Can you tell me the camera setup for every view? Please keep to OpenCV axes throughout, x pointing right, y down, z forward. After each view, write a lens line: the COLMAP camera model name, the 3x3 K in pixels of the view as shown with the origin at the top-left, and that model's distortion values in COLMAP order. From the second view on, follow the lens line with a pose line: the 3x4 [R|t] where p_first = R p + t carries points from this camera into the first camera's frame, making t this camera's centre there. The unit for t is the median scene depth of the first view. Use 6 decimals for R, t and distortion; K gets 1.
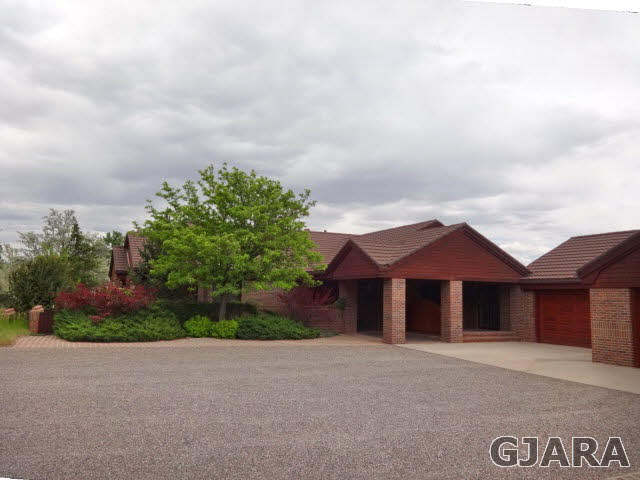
lens RADIAL K [[500.8, 0, 320.0], [0, 500.8, 240.0], [0, 0, 1]] dist [-0.000639, 0.001691]
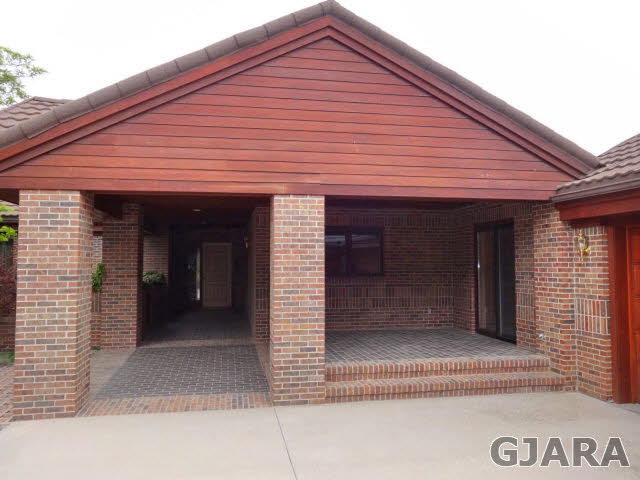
lens RADIAL K [[500.8, 0, 320.0], [0, 500.8, 240.0], [0, 0, 1]] dist [-0.000639, 0.001691]
pose [[0.961811, -0.036487, -0.271273, 0.354112], [0.051690, 0.997455, 0.049108, 0.090719], [0.268791, -0.061255, 0.961249, 0.689957]]
